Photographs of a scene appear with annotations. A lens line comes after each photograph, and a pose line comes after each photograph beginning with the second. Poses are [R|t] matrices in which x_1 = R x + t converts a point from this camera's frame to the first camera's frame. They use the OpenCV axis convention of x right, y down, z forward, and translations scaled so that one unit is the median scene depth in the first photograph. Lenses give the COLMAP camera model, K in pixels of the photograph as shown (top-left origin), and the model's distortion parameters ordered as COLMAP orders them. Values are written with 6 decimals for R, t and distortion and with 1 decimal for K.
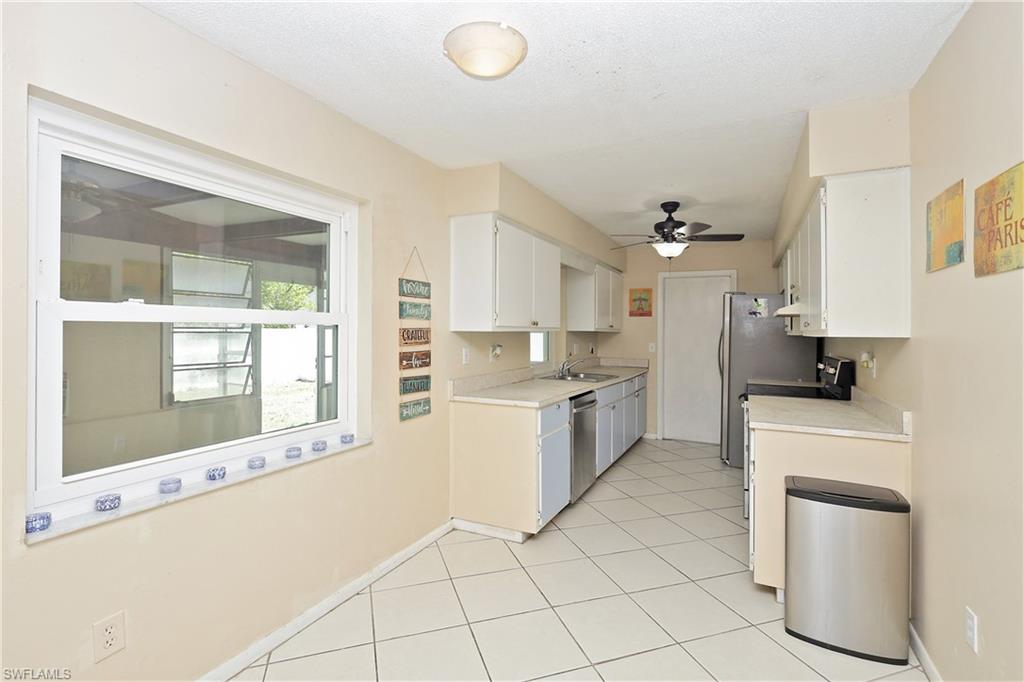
lens RADIAL K [[452.9, 0, 514.8], [0, 452.9, 330.4], [0, 0, 1]] dist [0.001980, -0.000207]
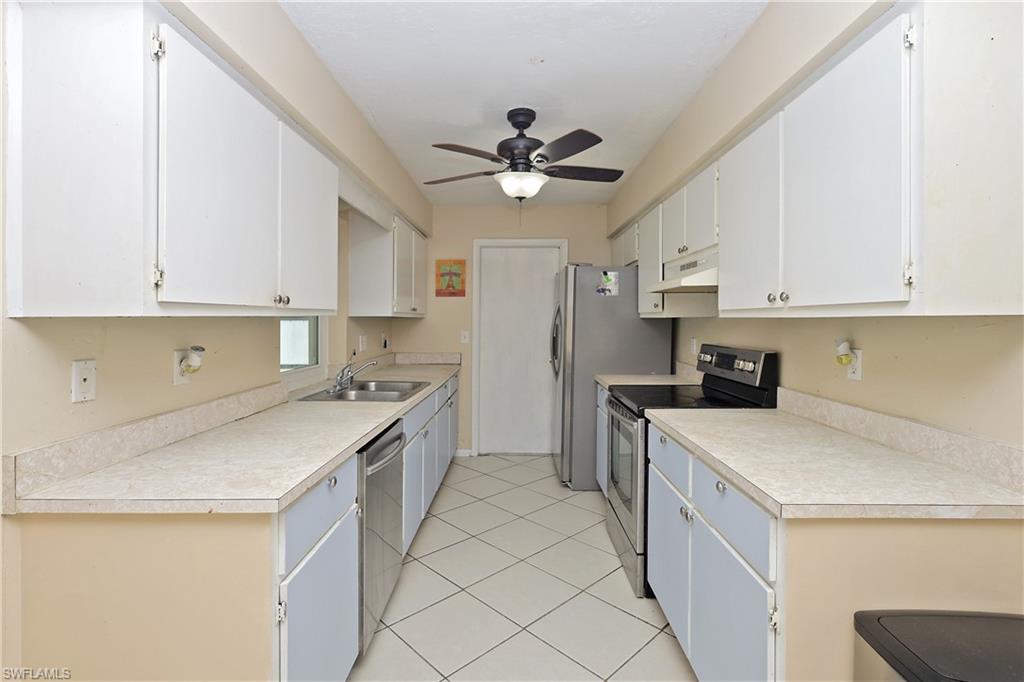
lens RADIAL K [[452.9, 0, 510.3], [0, 452.9, 301.8], [0, 0, 1]] dist [0.001980, -0.000207]
pose [[0.894420, 0.002840, 0.447219, 0.036607], [0.012554, 0.999426, -0.031454, 0.003830], [-0.447052, 0.033747, 0.893871, 0.361743]]
